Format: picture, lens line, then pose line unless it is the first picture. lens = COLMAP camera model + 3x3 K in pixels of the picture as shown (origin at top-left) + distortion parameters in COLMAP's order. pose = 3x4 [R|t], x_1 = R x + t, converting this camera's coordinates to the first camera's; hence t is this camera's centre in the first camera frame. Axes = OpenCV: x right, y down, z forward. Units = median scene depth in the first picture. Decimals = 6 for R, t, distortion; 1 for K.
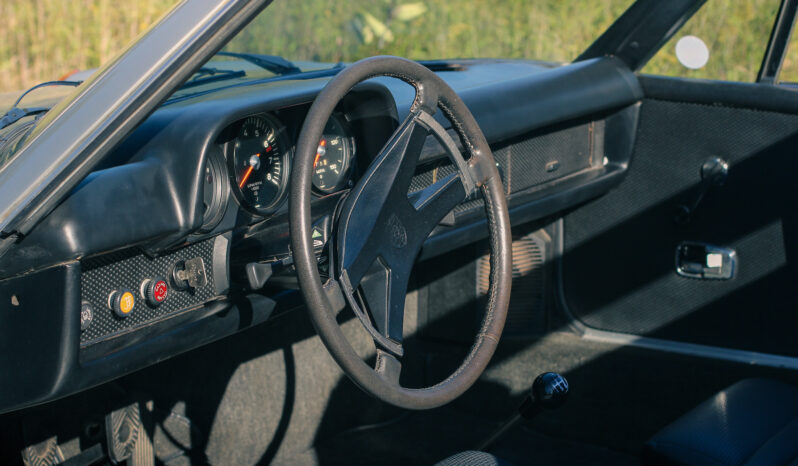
lens RADIAL K [[1855.1, 0, 399.0], [0, 1855.1, 233.0], [0, 0, 1]] dist [-0.092594, -0.408078]
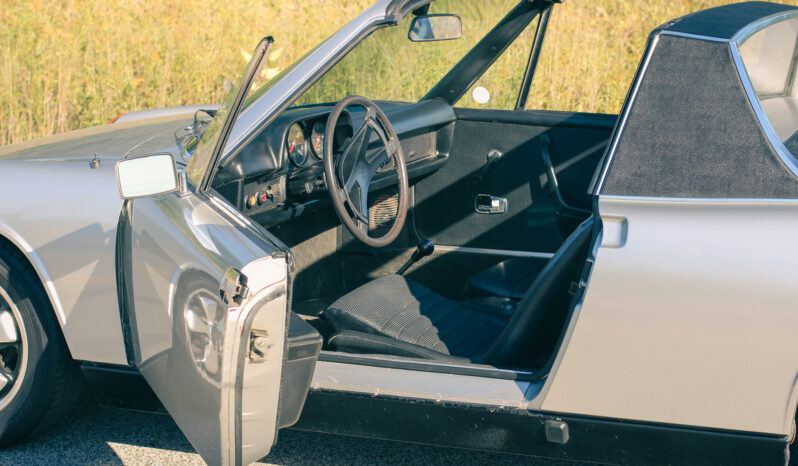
lens RADIAL K [[1855.1, 0, 399.0], [0, 1855.1, 233.0], [0, 0, 1]] dist [-0.092594, -0.408078]
pose [[0.991643, -0.021836, 0.127154, -0.209341], [0.026076, 0.999155, -0.031772, 0.125400], [-0.126352, 0.034822, 0.991374, -1.074670]]
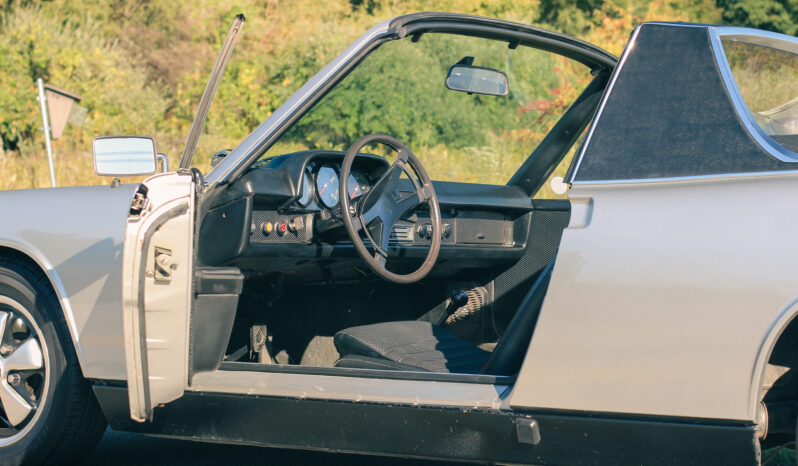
lens RADIAL K [[1855.1, 0, 399.0], [0, 1855.1, 233.0], [0, 0, 1]] dist [-0.092594, -0.408078]
pose [[0.998682, 0.014772, -0.049151, 0.106019], [-0.024915, 0.976807, -0.212669, 0.430534], [0.044870, 0.213613, 0.975887, -1.025748]]
